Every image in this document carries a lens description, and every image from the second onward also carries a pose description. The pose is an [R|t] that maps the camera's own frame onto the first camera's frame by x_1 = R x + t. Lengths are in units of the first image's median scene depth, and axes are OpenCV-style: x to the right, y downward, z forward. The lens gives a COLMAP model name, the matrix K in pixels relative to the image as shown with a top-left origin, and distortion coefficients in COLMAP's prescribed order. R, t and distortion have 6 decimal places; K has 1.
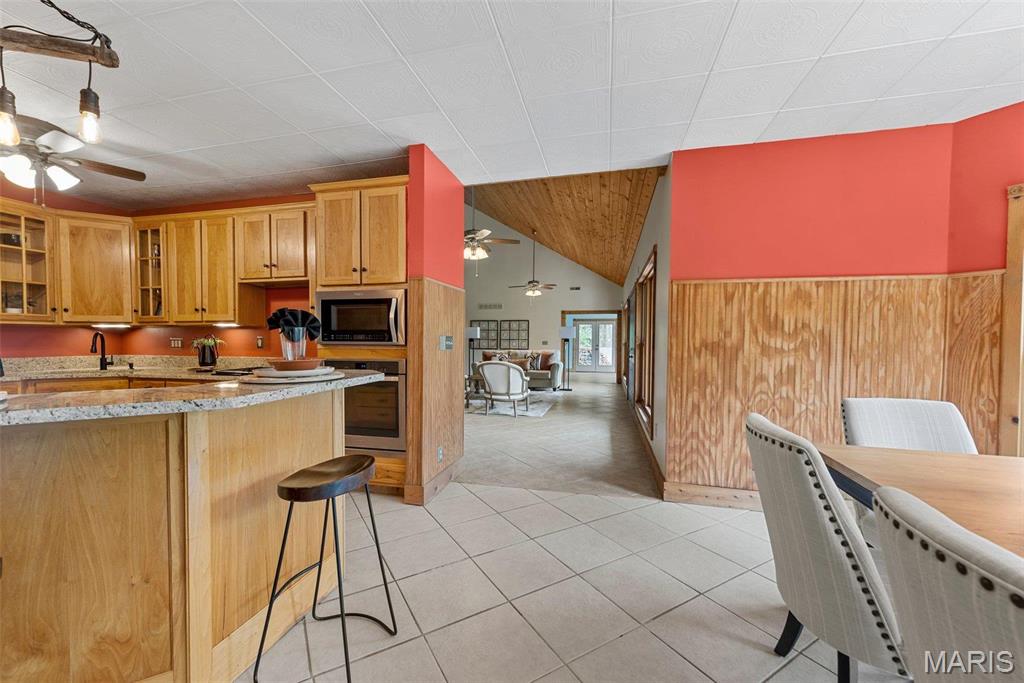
lens RADIAL K [[407.8, 0, 501.4], [0, 407.8, 347.2], [0, 0, 1]] dist [0.016276, -0.003422]
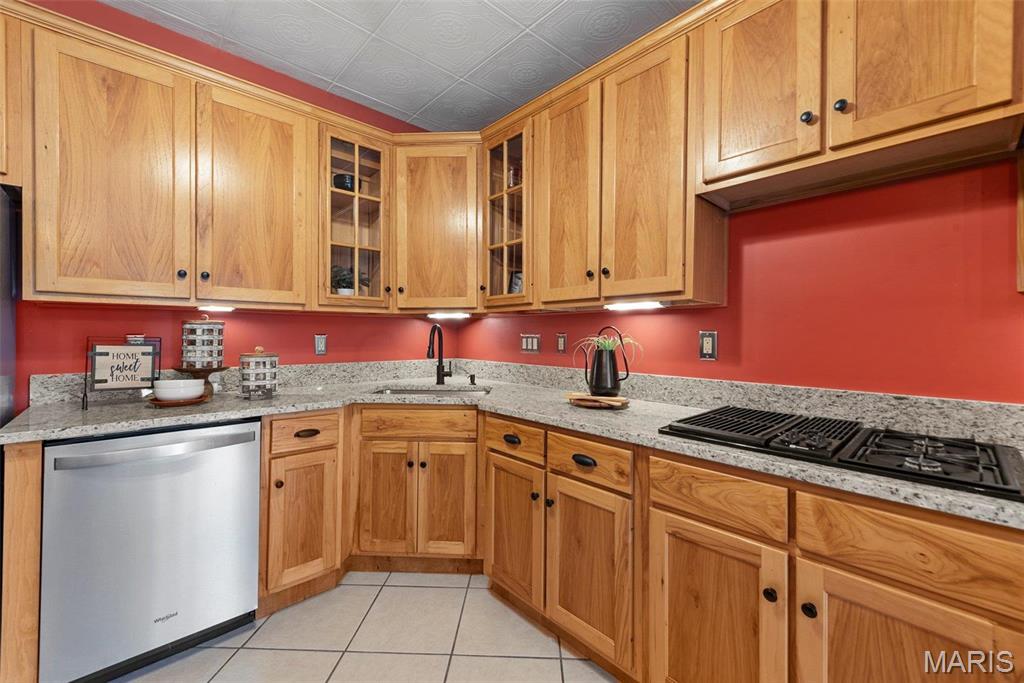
lens RADIAL K [[407.8, 0, 494.6], [0, 407.8, 333.4], [0, 0, 1]] dist [0.016276, -0.003422]
pose [[0.823206, 0.000696, -0.567742, -0.576734], [-0.015934, 0.999634, -0.021877, -0.011207], [0.567519, 0.027055, 0.822916, 0.565745]]
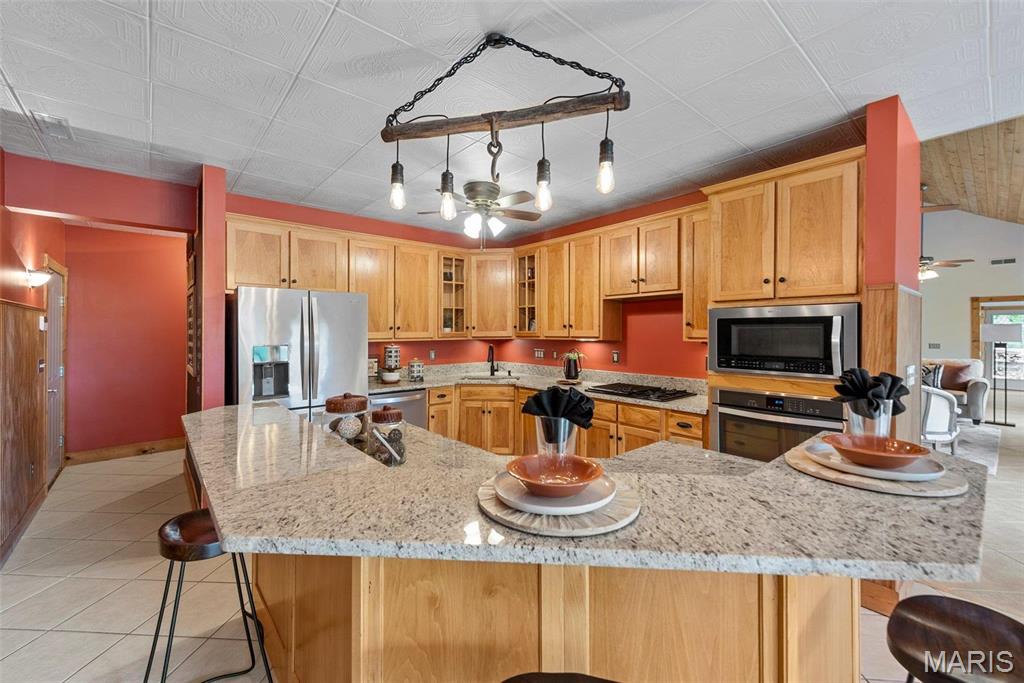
lens RADIAL K [[407.8, 0, 493.6], [0, 407.8, 328.5], [0, 0, 1]] dist [0.016276, -0.003422]
pose [[0.805236, -0.004265, -0.592939, -0.262232], [-0.010337, 0.999721, -0.021229, -0.061281], [0.592864, 0.023224, 0.804967, 0.028797]]
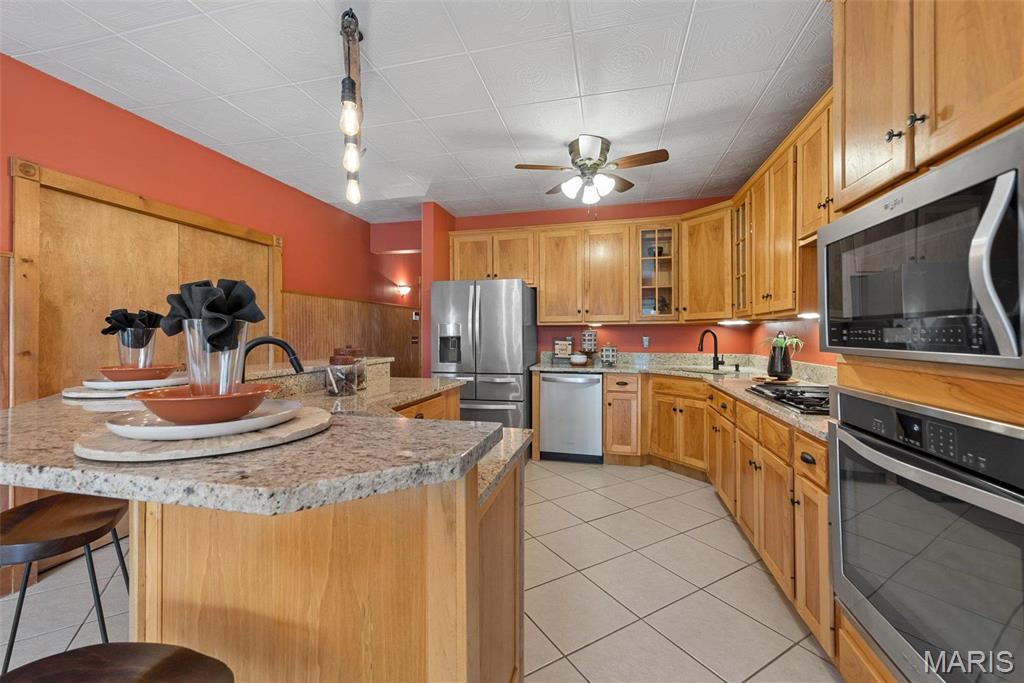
lens RADIAL K [[407.8, 0, 513.3], [0, 407.8, 335.2], [0, 0, 1]] dist [0.016276, -0.003422]
pose [[-0.012924, 0.001177, -0.999916, -0.014712], [-0.020505, 0.999789, 0.001442, -0.016183], [0.999706, 0.020522, -0.012897, 0.582199]]
